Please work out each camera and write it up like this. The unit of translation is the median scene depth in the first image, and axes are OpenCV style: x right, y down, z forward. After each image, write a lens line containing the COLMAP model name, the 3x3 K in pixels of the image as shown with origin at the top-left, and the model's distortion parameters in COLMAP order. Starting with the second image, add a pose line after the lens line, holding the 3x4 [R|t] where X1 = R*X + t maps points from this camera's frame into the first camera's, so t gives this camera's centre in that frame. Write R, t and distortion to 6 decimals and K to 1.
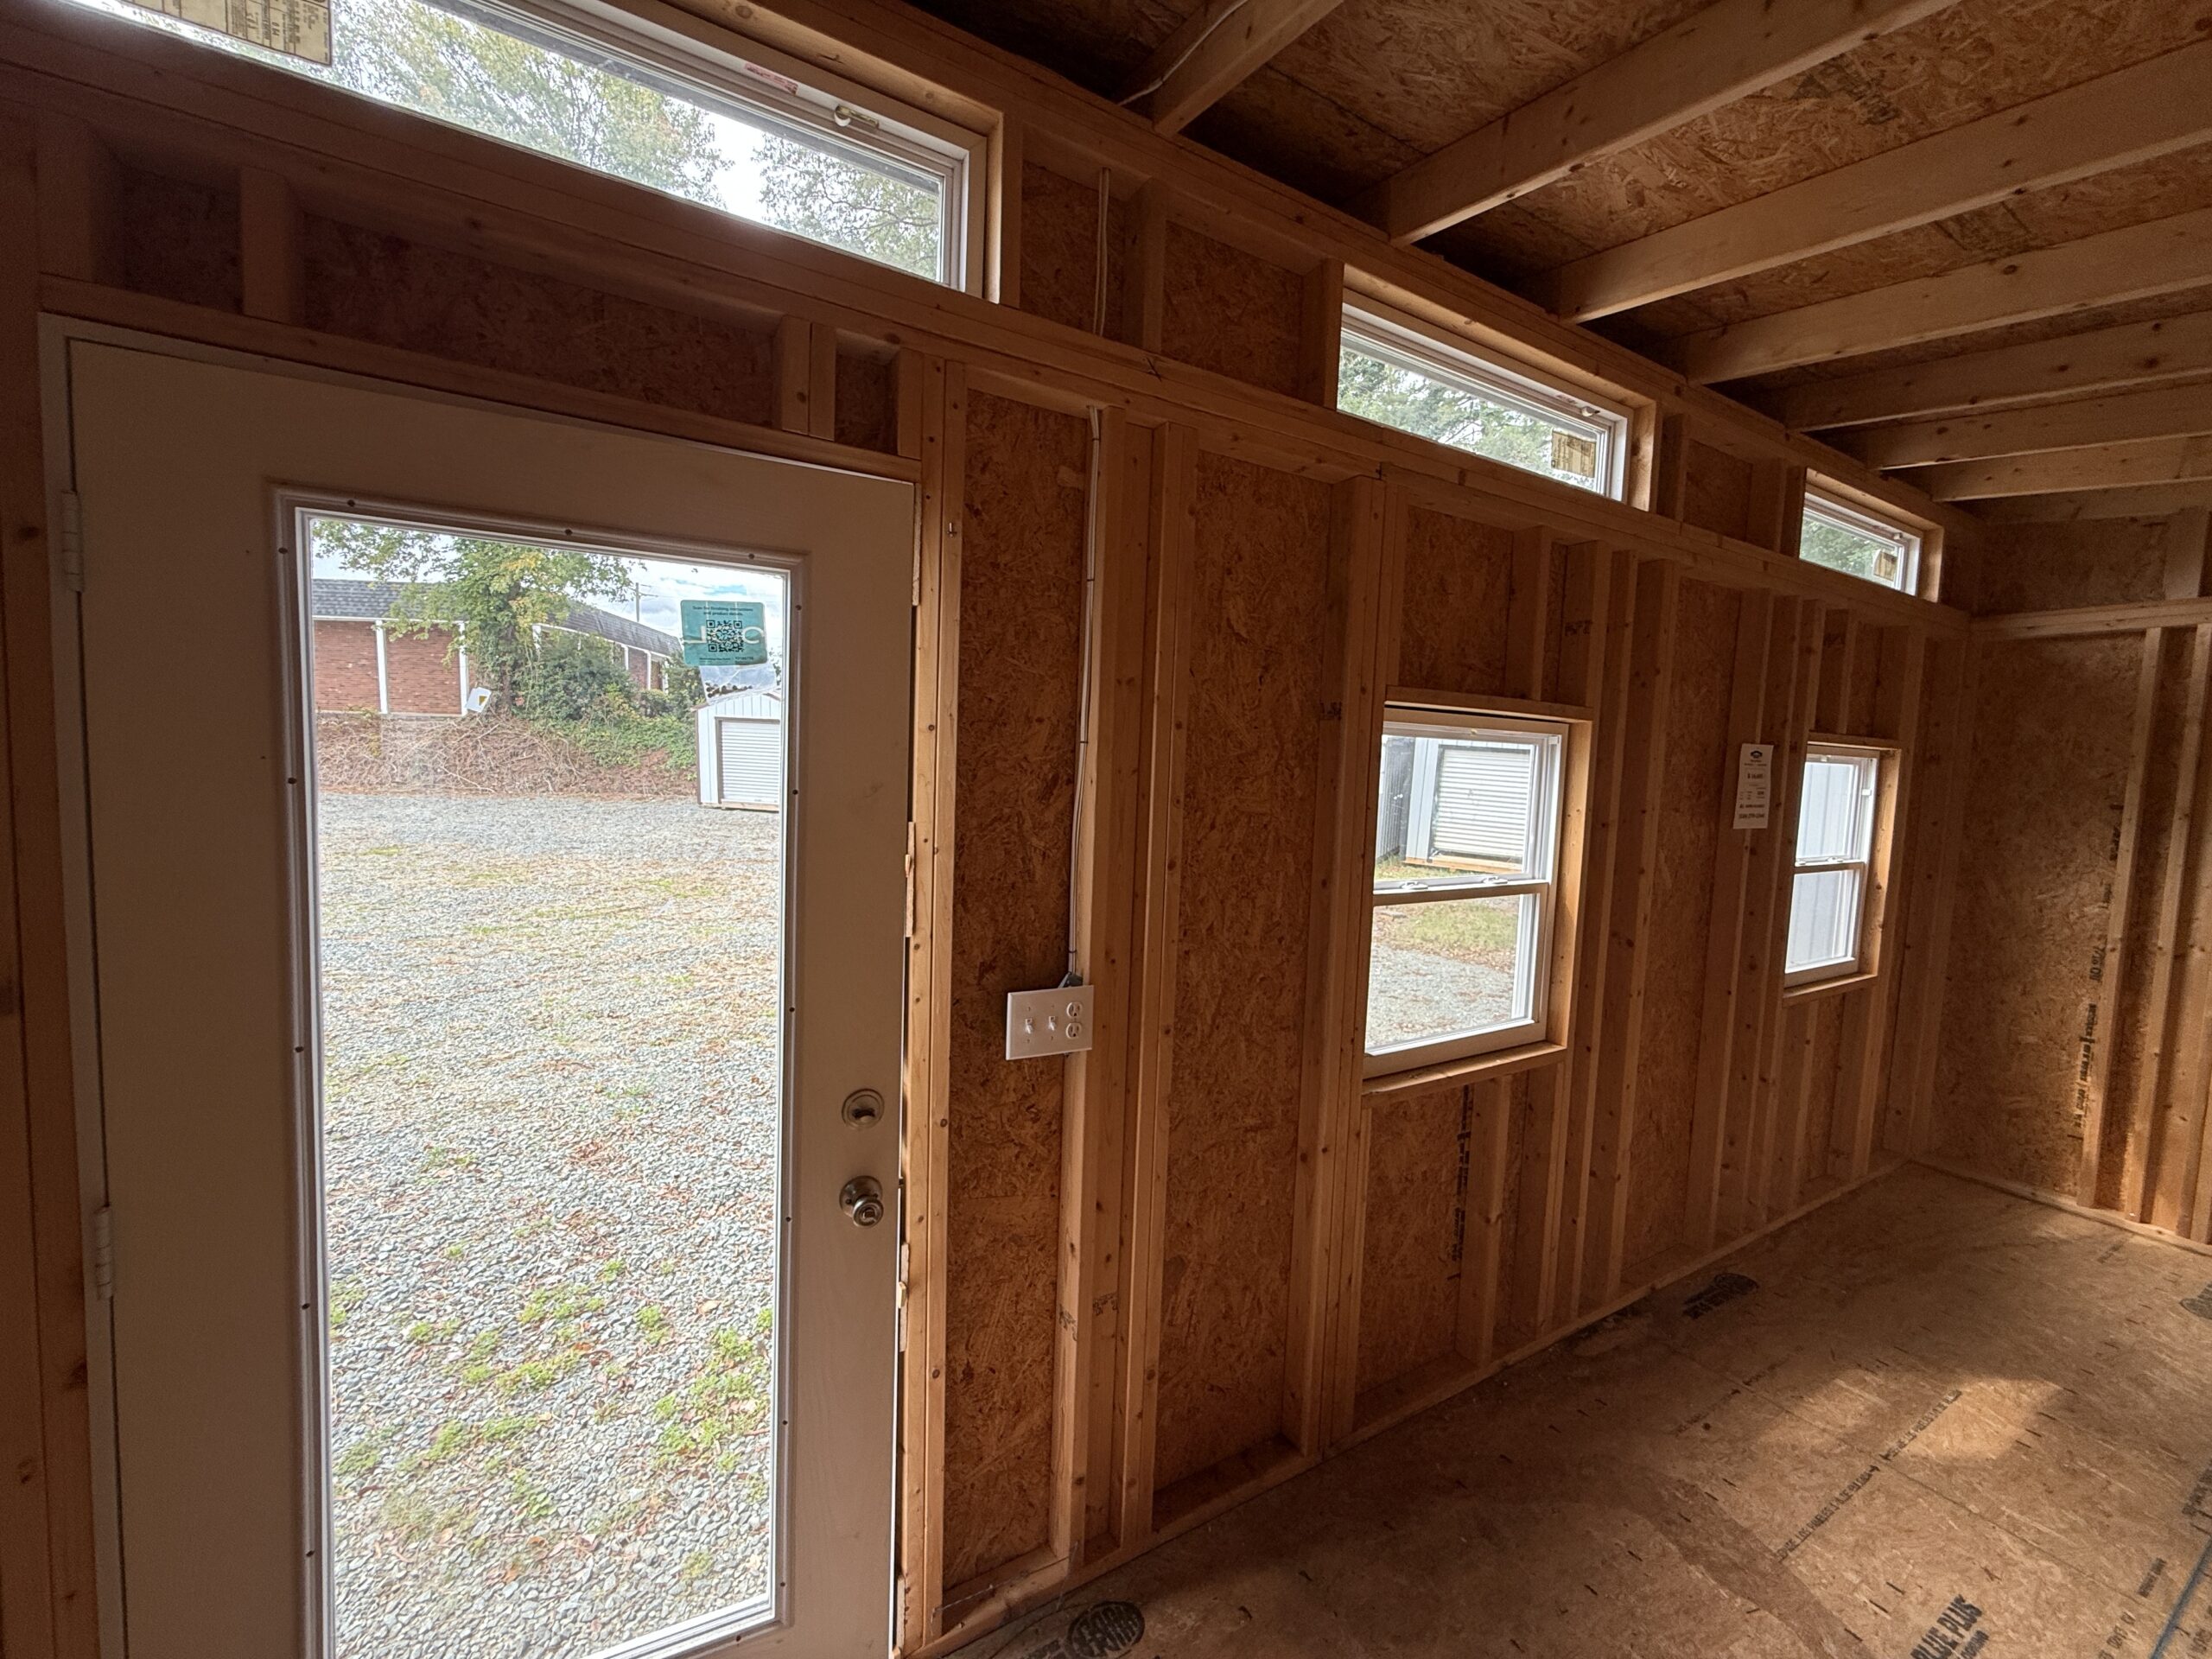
lens RADIAL K [[890.4, 0, 1105.1], [0, 890.4, 828.2], [0, 0, 1]] dist [-0.000519, -0.000079]
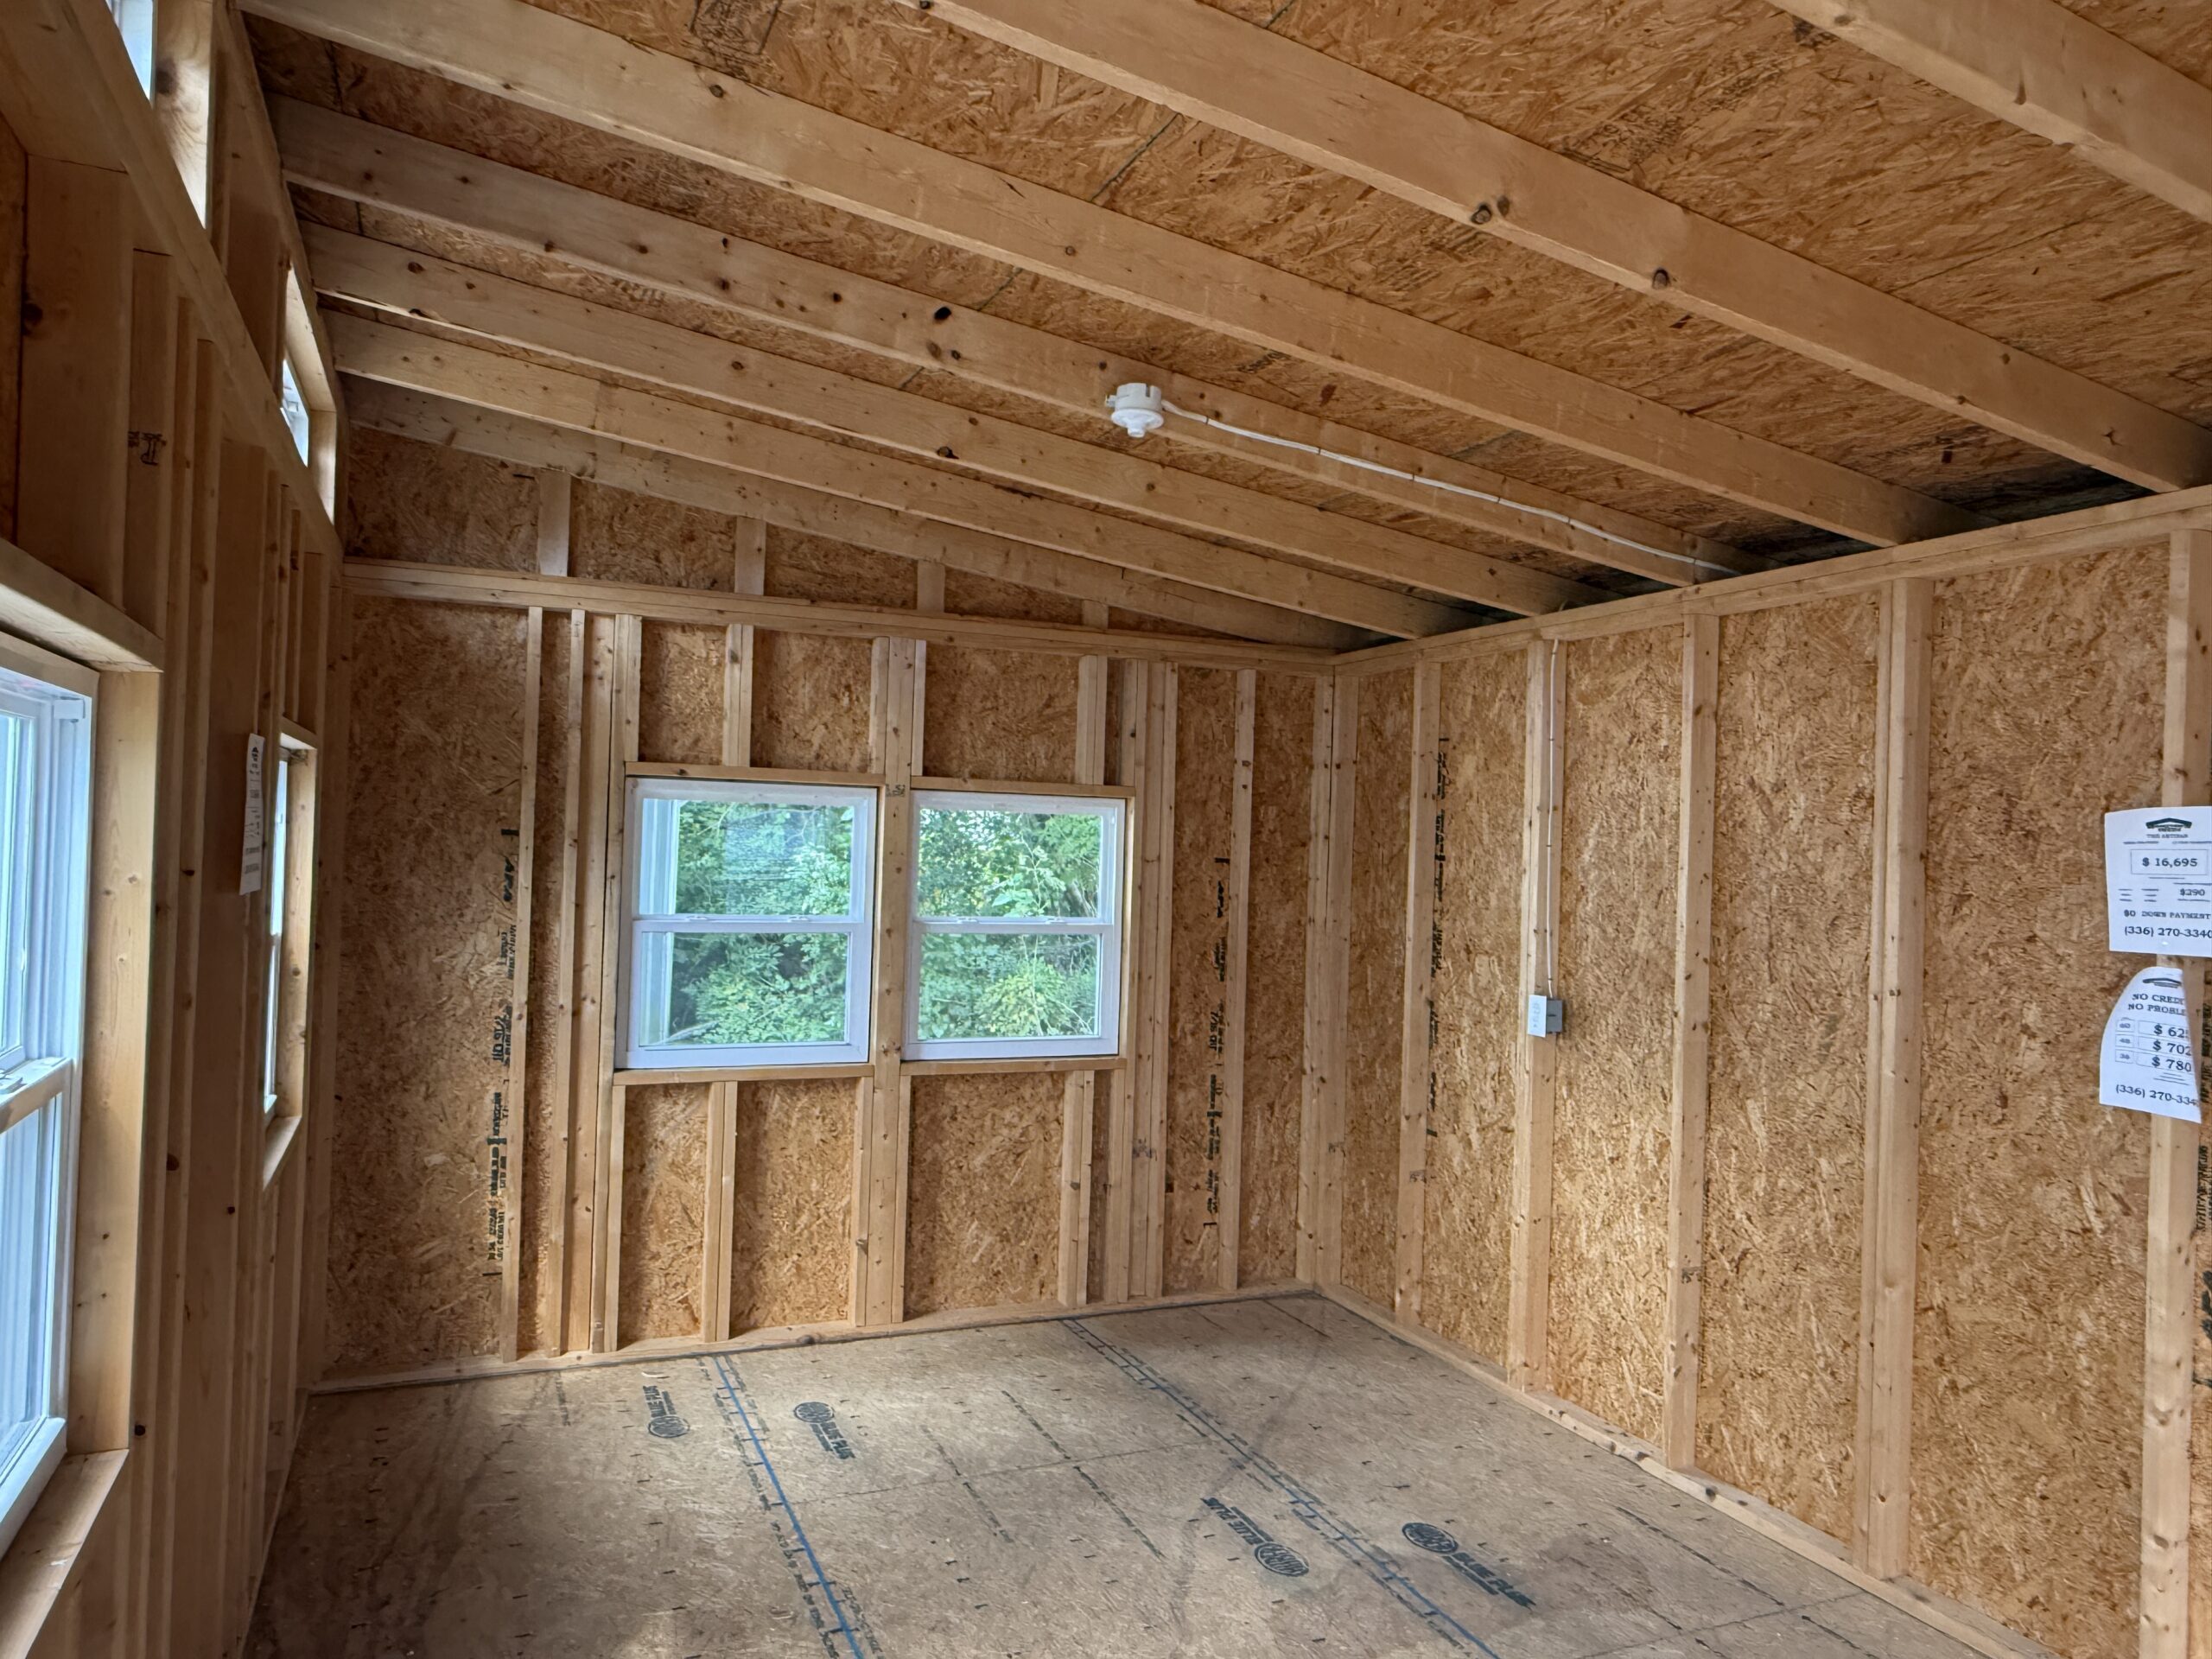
lens RADIAL K [[1490.2, 0, 1105.6], [0, 1490.2, 827.3], [0, 0, 1]] dist [0.000393, -0.000746]
pose [[0.130194, -0.022350, 0.991237, -0.077617], [0.048415, 0.998697, 0.016160, -0.023780], [-0.990306, 0.045887, 0.131107, 0.314331]]
